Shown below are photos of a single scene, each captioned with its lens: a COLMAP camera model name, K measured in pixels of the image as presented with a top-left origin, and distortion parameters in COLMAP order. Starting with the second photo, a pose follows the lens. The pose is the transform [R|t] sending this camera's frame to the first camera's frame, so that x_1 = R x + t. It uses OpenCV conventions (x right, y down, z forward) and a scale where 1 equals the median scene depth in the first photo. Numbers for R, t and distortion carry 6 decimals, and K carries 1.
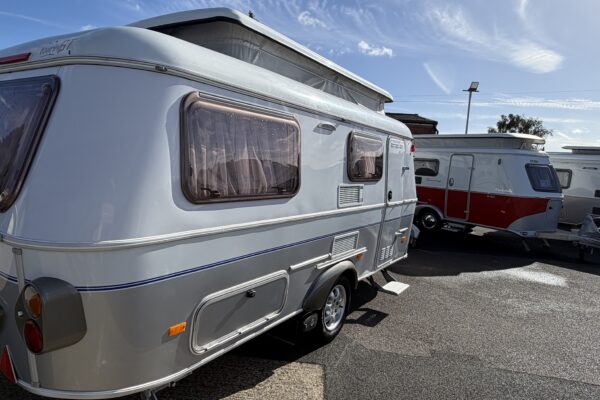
lens RADIAL K [[395.7, 0, 299.8], [0, 395.7, 198.8], [0, 0, 1]] dist [0.004988, -0.007966]
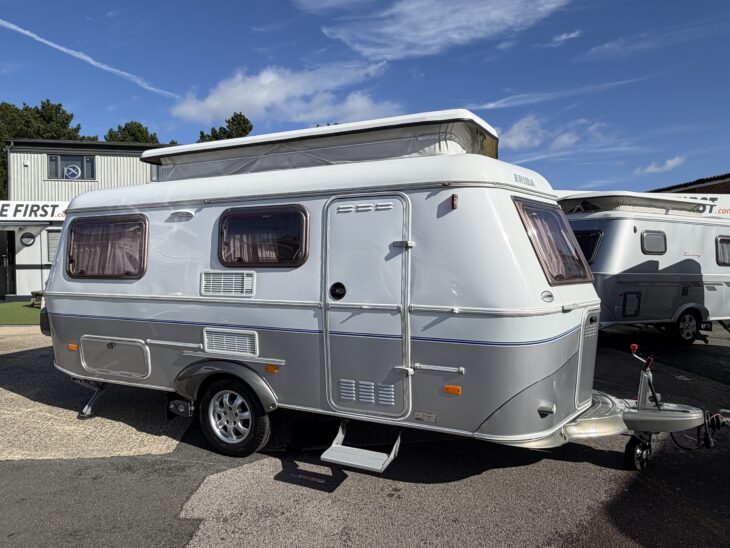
lens RADIAL K [[472.1, 0, 364.3], [0, 472.1, 275.1], [0, 0, 1]] dist [-0.004179, -0.000209]
pose [[0.146838, -0.045236, -0.988126, 1.225236], [-0.083709, 0.994802, -0.057981, 0.007364], [0.985612, 0.091229, 0.142288, 1.189053]]
